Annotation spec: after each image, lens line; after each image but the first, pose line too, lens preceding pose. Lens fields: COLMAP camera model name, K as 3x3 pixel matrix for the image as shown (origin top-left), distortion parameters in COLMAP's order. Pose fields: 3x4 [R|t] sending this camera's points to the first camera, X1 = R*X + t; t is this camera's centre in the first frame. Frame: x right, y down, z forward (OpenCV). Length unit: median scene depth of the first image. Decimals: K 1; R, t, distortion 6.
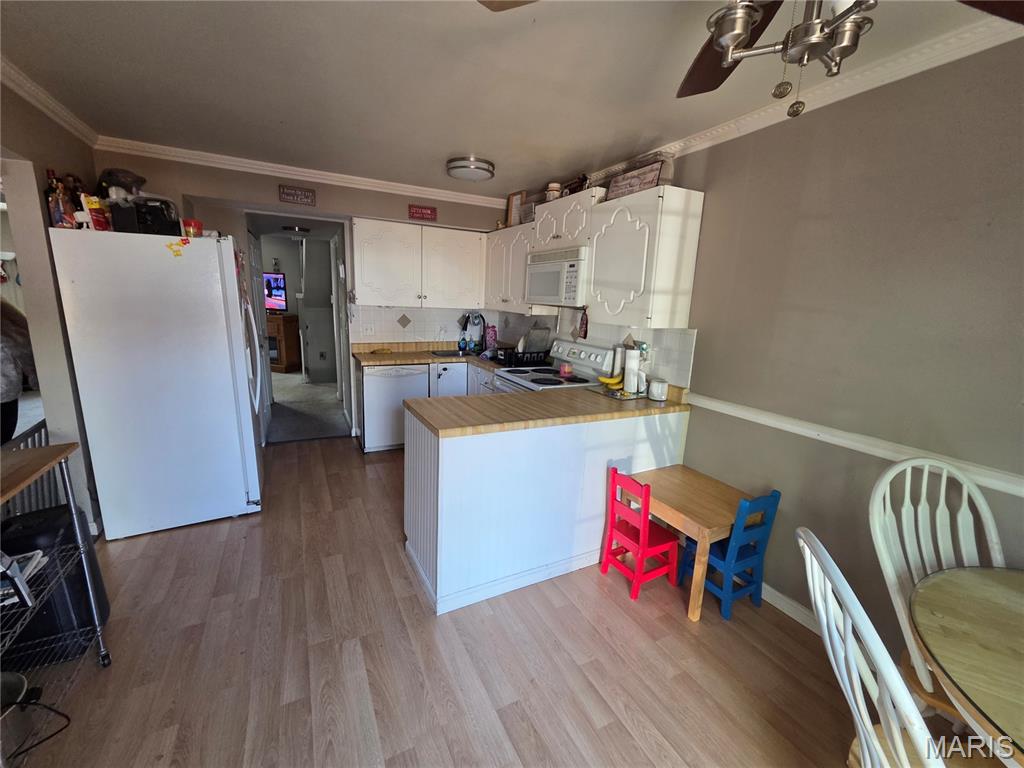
lens RADIAL K [[416.6, 0, 507.5], [0, 416.6, 386.5], [0, 0, 1]] dist [0.000202, -0.000047]
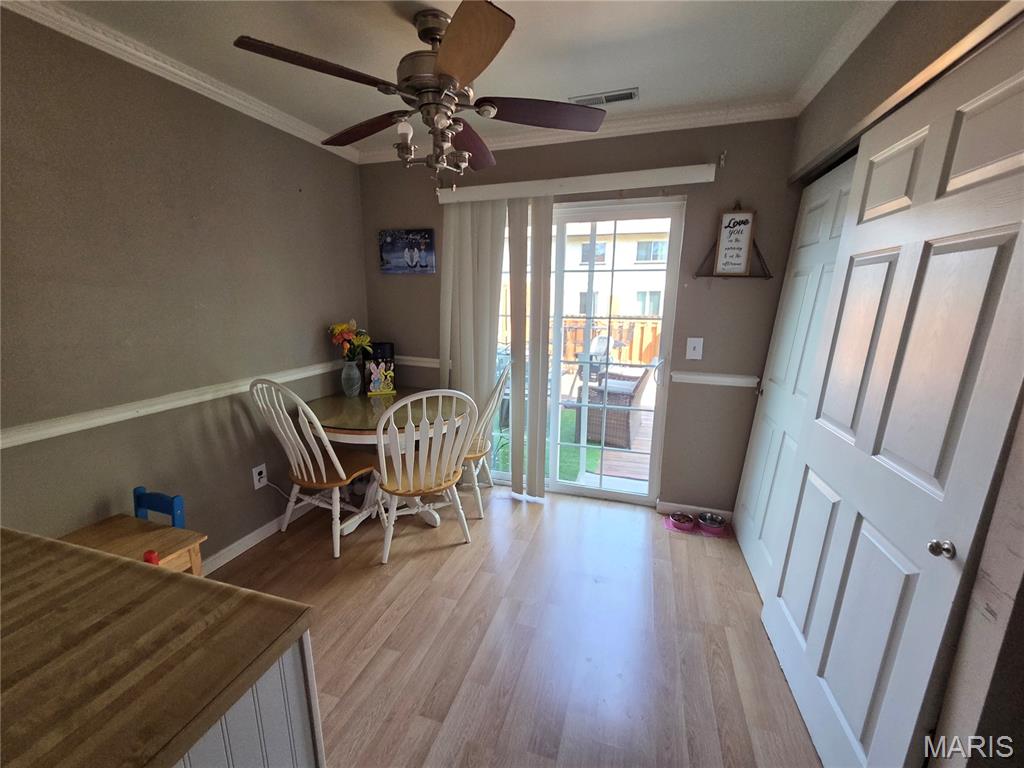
lens RADIAL K [[416.6, 0, 507.5], [0, 416.6, 386.5], [0, 0, 1]] dist [0.000202, -0.000047]
pose [[-0.703244, -0.195211, 0.683623, -0.471615], [0.107923, 0.921109, 0.374047, -0.194460], [-0.702709, 0.336825, -0.626697, 0.929521]]
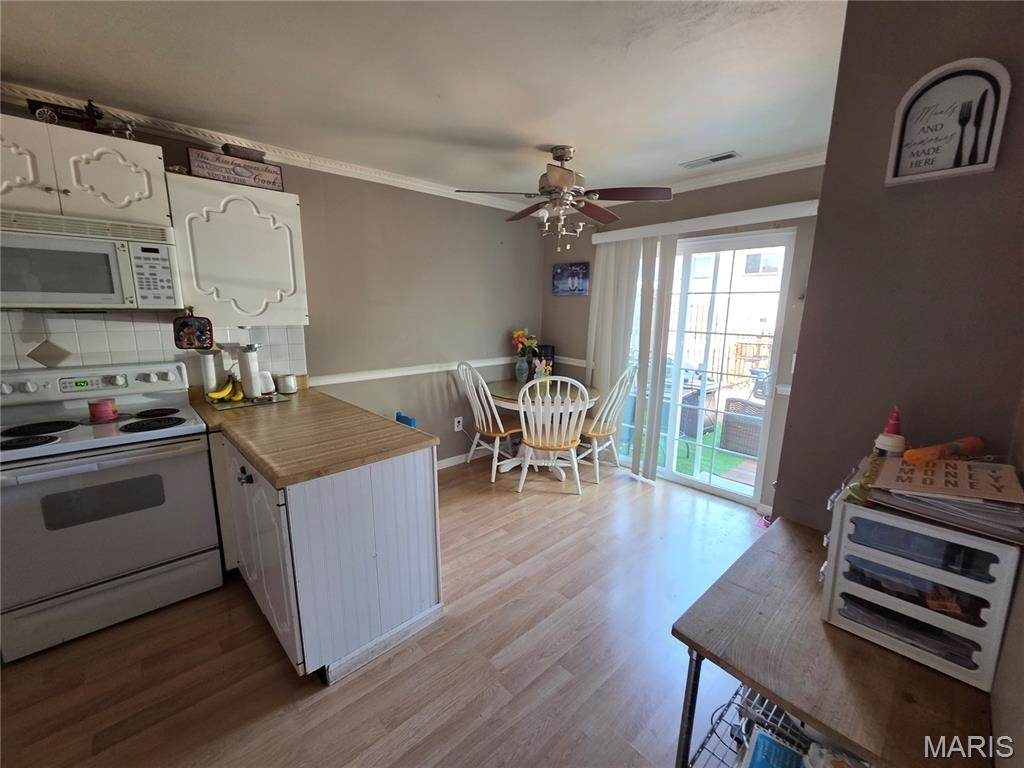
lens RADIAL K [[413.8, 0, 517.5], [0, 413.8, 386.4], [0, 0, 1]] dist [-0.000165, -0.000022]
pose [[-0.282069, -0.228831, 0.931704, -1.016514], [0.167478, 0.944483, 0.282673, -0.239141], [-0.944663, 0.235773, -0.228085, 0.902041]]
